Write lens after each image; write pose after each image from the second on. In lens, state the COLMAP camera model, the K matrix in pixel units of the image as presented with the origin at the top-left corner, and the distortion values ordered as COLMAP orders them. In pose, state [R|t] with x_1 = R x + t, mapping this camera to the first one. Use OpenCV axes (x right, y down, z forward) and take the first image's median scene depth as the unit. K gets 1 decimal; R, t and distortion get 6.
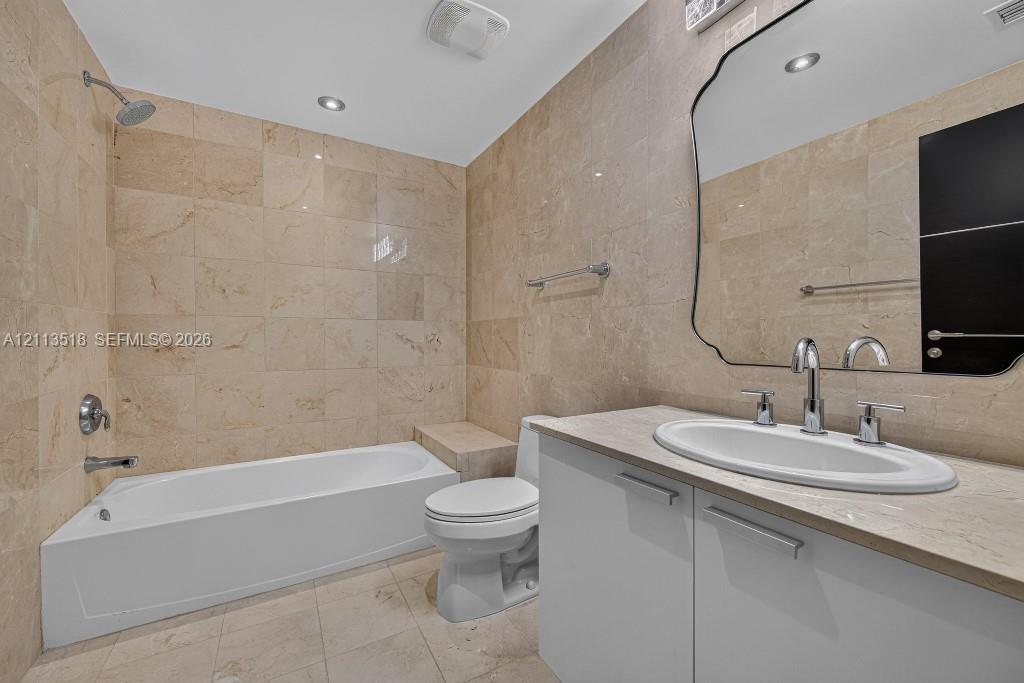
lens RADIAL K [[403.7, 0, 515.1], [0, 403.7, 340.8], [0, 0, 1]] dist [0.002778, -0.000002]
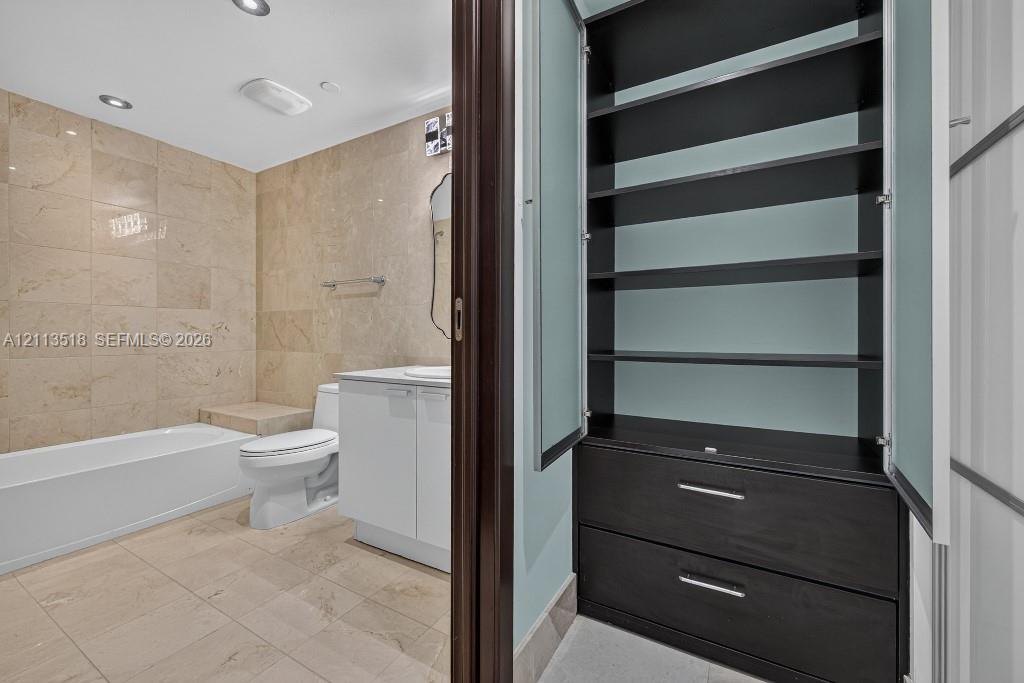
lens RADIAL K [[403.7, 0, 518.2], [0, 403.7, 334.8], [0, 0, 1]] dist [0.002778, -0.000002]
pose [[0.865940, -0.000404, 0.500148, -0.069598], [-0.000264, 0.999999, 0.001266, 0.019645], [-0.500148, -0.001228, 0.865939, -0.426038]]
